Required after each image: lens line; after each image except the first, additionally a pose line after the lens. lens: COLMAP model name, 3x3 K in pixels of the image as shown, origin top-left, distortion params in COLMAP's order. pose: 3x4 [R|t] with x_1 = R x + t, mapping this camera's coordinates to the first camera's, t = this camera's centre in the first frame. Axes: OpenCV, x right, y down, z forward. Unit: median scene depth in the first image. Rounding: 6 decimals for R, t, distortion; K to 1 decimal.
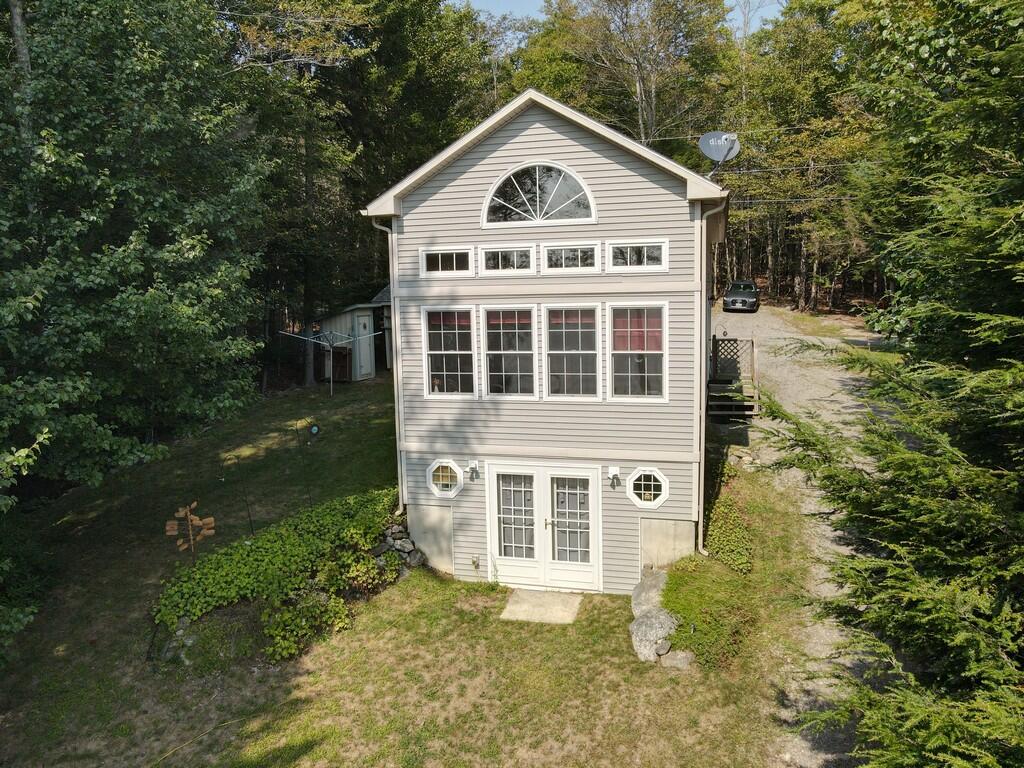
lens RADIAL K [[753.4, 0, 511.8], [0, 753.4, 382.5], [0, 0, 1]] dist [0.022950, 0.010231]
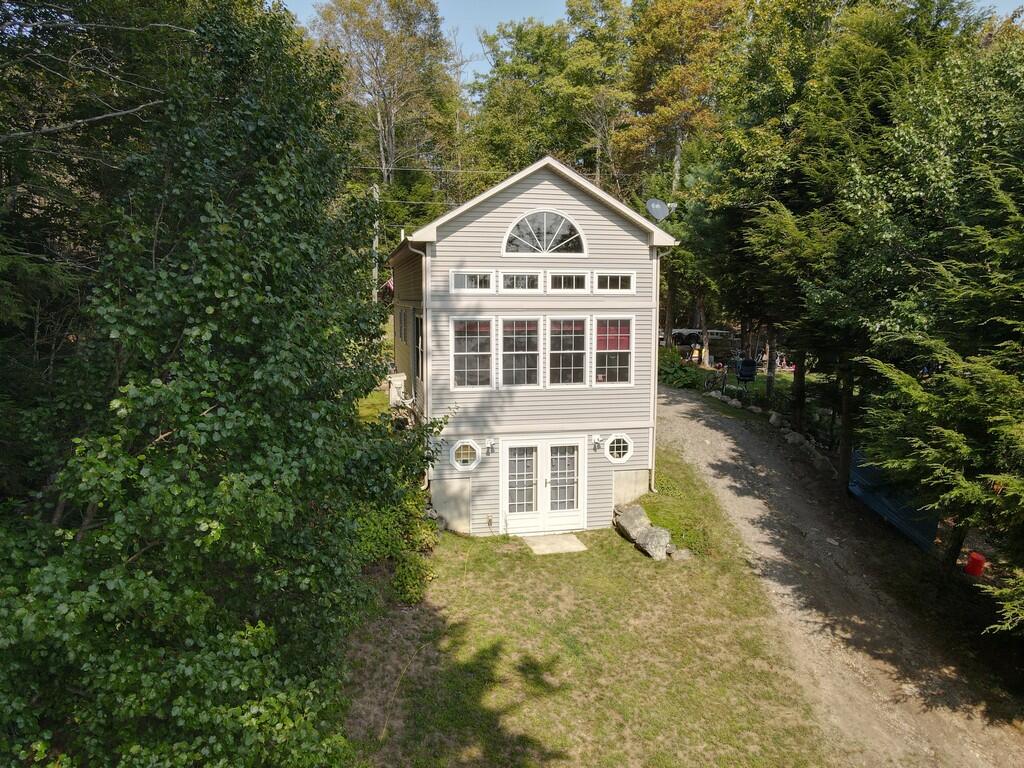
lens RADIAL K [[753.4, 0, 511.9], [0, 753.4, 385.4], [0, 0, 1]] dist [0.022950, 0.010231]
pose [[0.884219, -0.030439, 0.466080, -0.623340], [0.036334, 0.999333, -0.003666, 0.020625], [-0.465658, 0.020176, 0.884735, -0.140054]]
